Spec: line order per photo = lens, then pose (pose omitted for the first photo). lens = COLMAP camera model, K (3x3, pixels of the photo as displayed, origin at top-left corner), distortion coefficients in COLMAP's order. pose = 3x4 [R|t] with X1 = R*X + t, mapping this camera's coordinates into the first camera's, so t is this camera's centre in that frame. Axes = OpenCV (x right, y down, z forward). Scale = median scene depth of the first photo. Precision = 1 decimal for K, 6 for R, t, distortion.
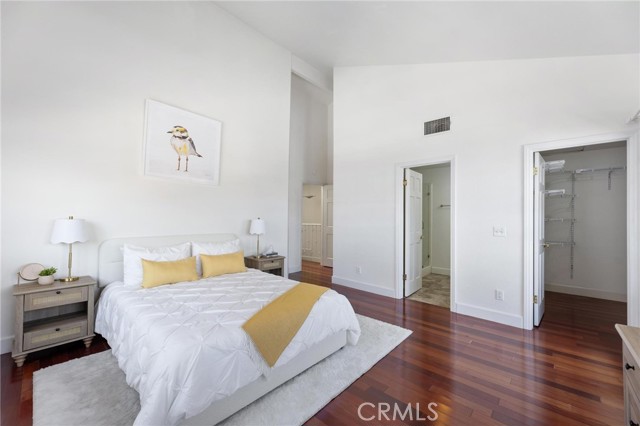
lens RADIAL K [[254.6, 0, 322.4], [0, 254.6, 214.6], [0, 0, 1]] dist [0.001926, 0.000277]
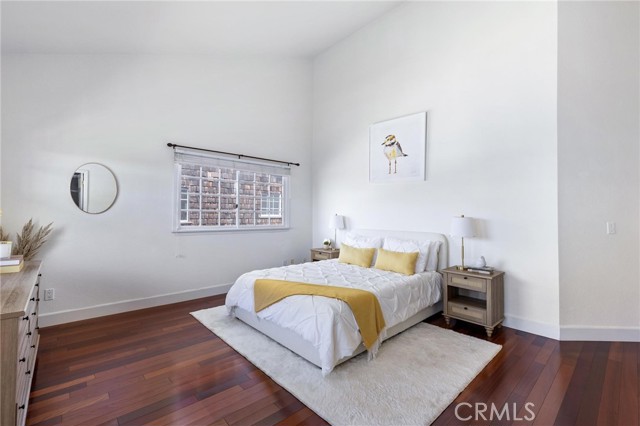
lens RADIAL K [[285.0, 0, 317.8], [0, 285.0, 211.1], [0, 0, 1]] dist [0.004145, -0.000265]
pose [[-0.104117, -0.018340, -0.994396, 0.742102], [-0.001680, 0.999832, -0.018264, 0.020442], [0.994564, -0.000231, -0.104130, 0.797656]]
